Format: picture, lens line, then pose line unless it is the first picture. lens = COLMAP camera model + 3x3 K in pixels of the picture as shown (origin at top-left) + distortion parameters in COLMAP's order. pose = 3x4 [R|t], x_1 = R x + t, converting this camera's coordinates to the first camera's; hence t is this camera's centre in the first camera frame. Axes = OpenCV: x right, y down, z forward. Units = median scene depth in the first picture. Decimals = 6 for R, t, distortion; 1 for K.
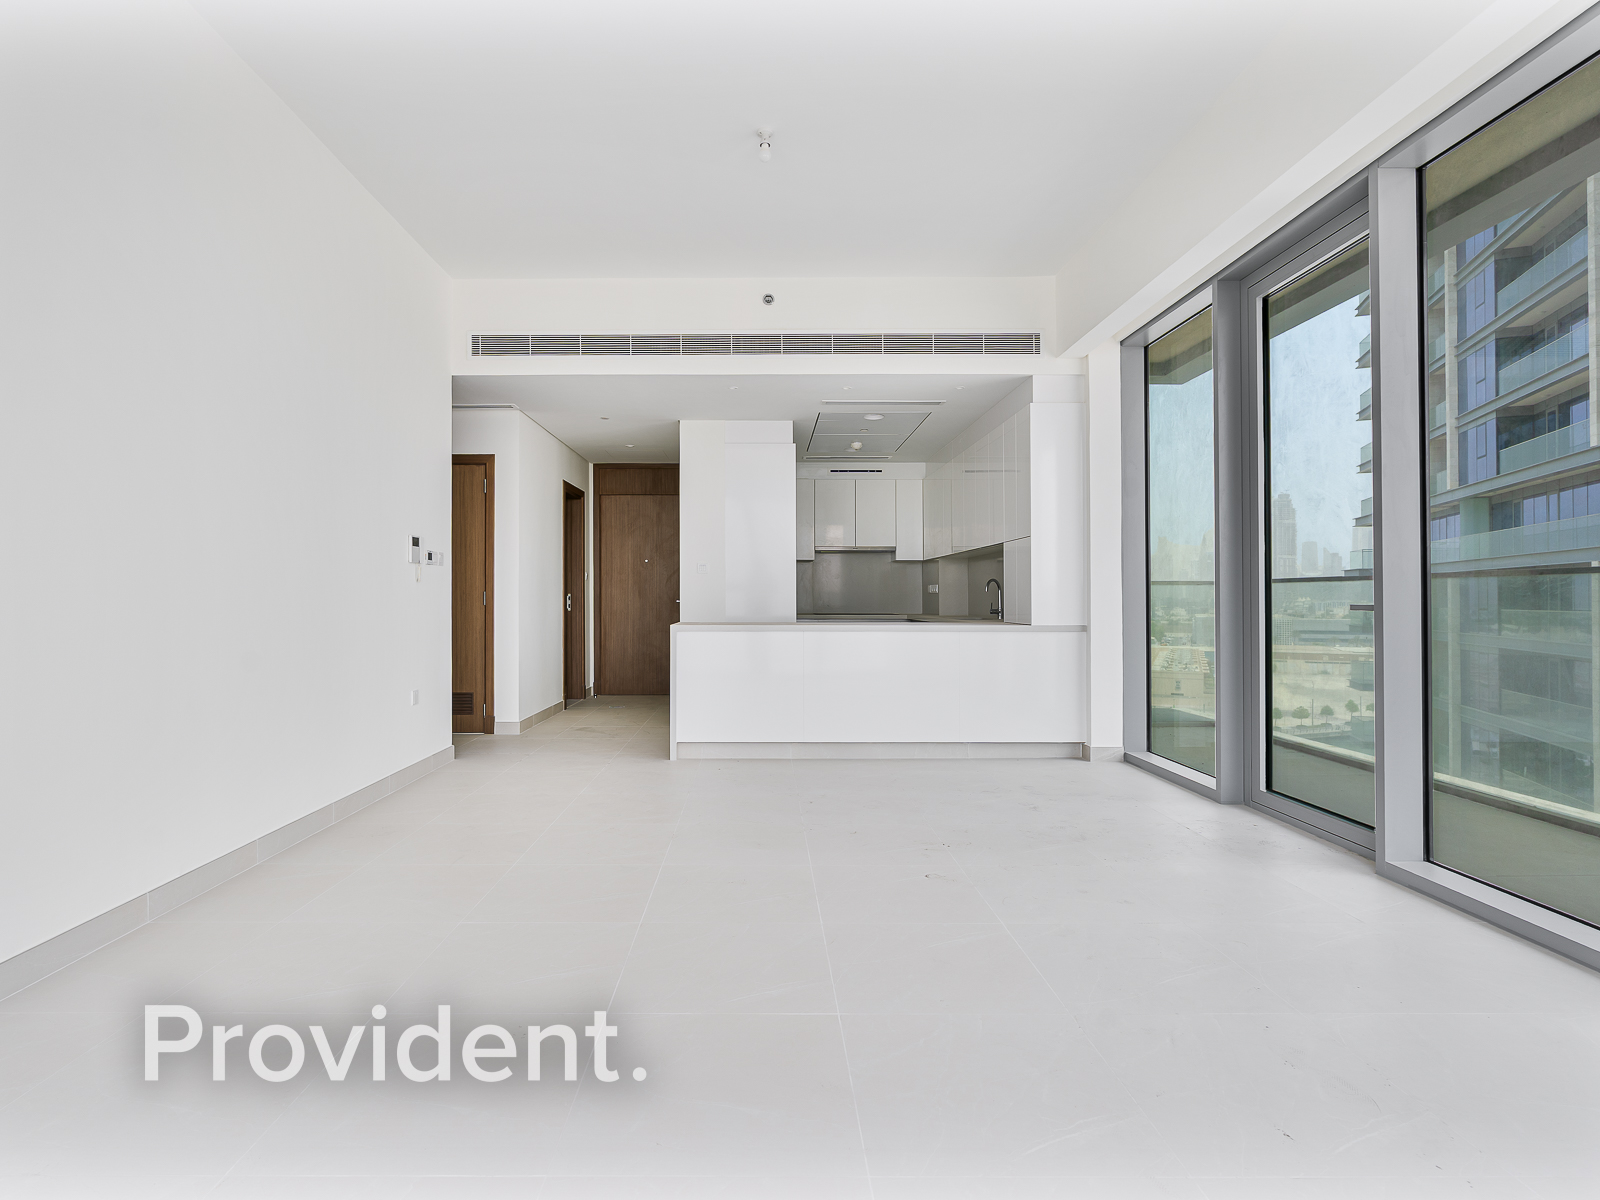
lens RADIAL K [[811.9, 0, 798.9], [0, 811.9, 591.6], [0, 0, 1]] dist [-0.013711, -0.000208]
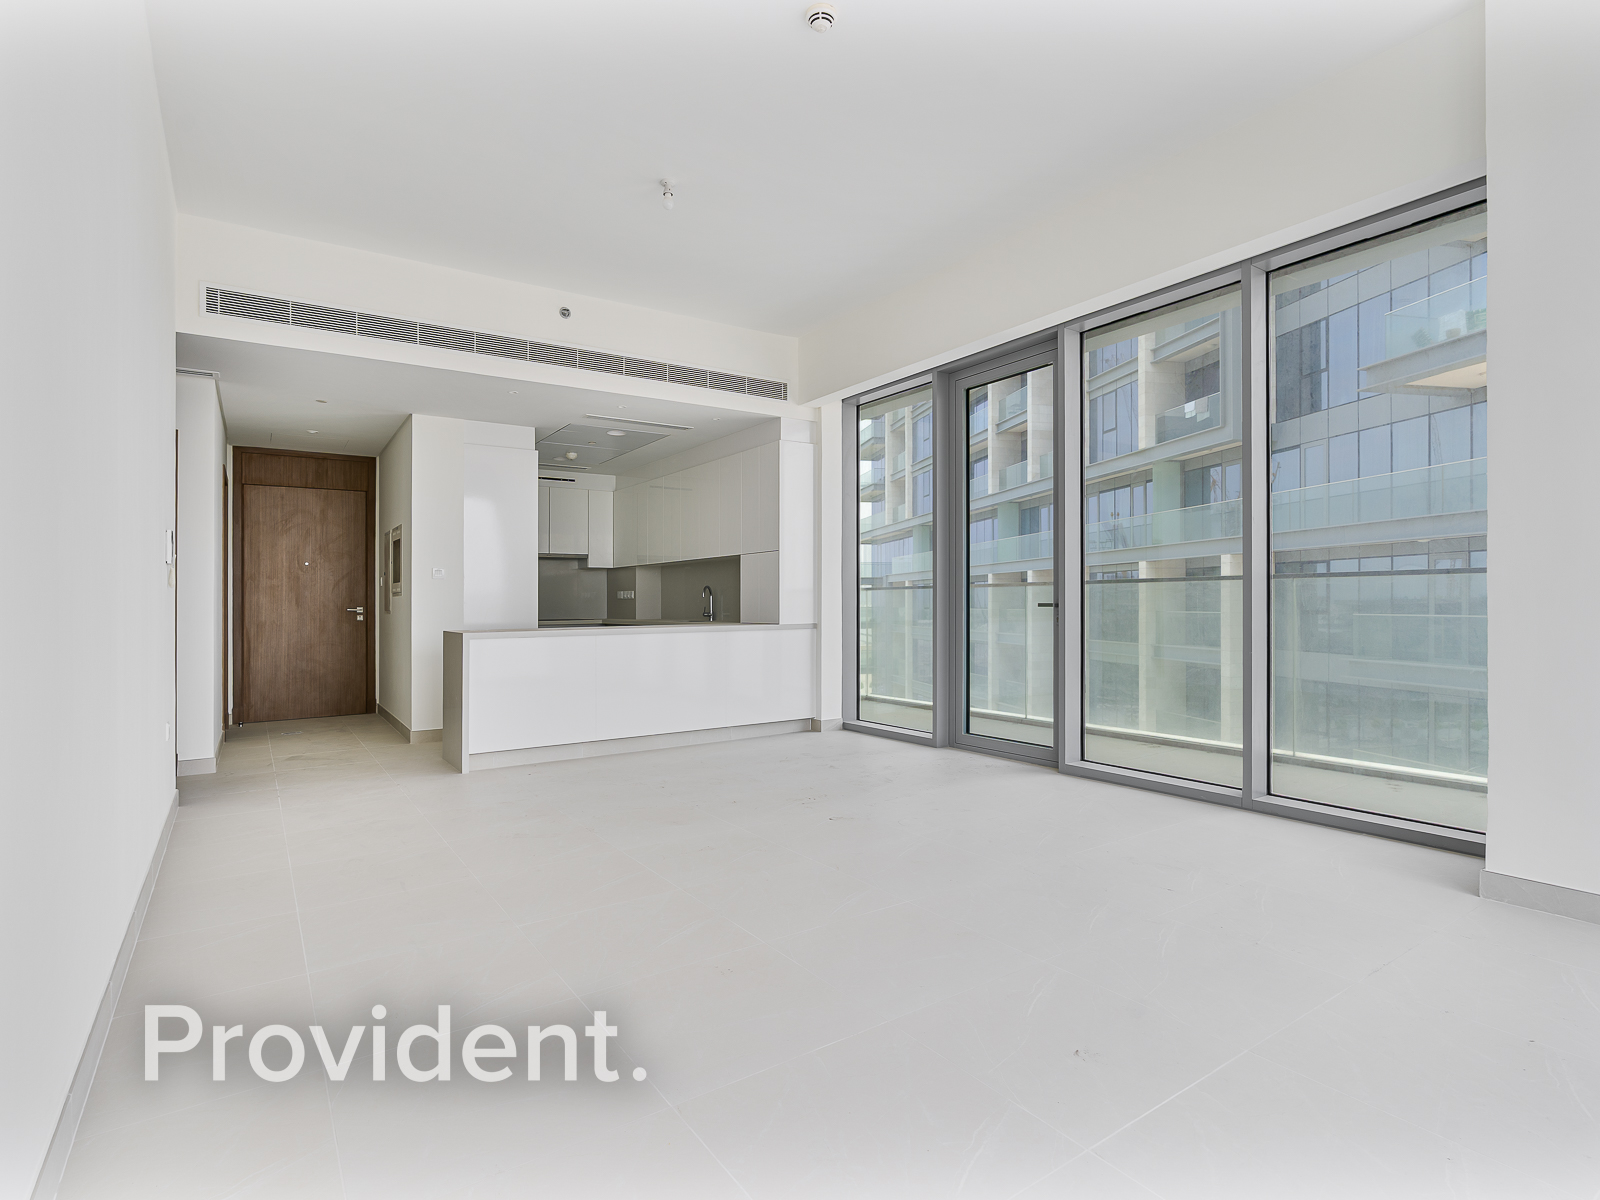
lens RADIAL K [[809.0, 0, 800.0], [0, 809.0, 600.0], [0, 0, 1]] dist [-0.005999, 0.000881]
pose [[0.828319, -0.007677, 0.560204, -0.261501], [0.006658, 0.999970, 0.003859, 0.000977], [-0.560217, 0.000533, 0.828346, -0.010902]]
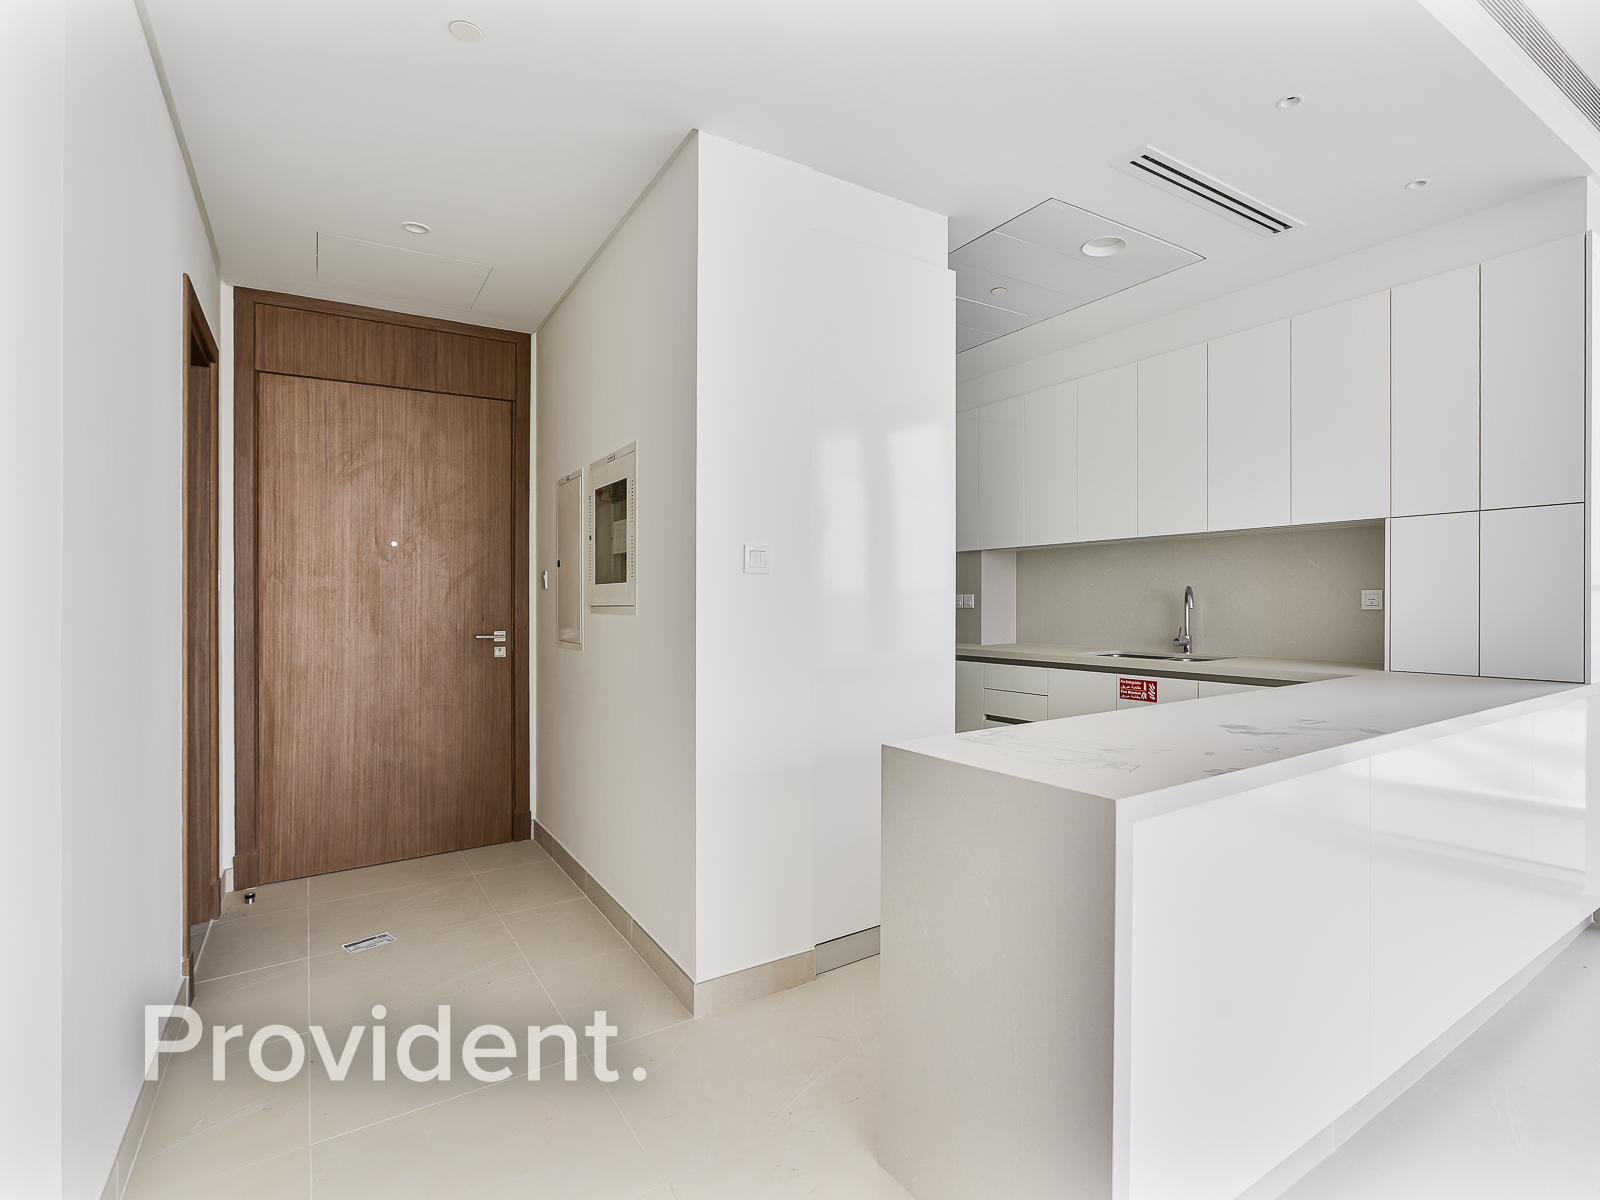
lens RADIAL K [[758.2, 0, 848.4], [0, 758.2, 588.8], [0, 0, 1]] dist [-0.001677, 0.000154]
pose [[0.836885, -0.007368, 0.547329, -0.229501], [0.011255, 0.999930, -0.003747, -0.011762], [-0.547263, 0.009296, 0.836909, 0.602729]]
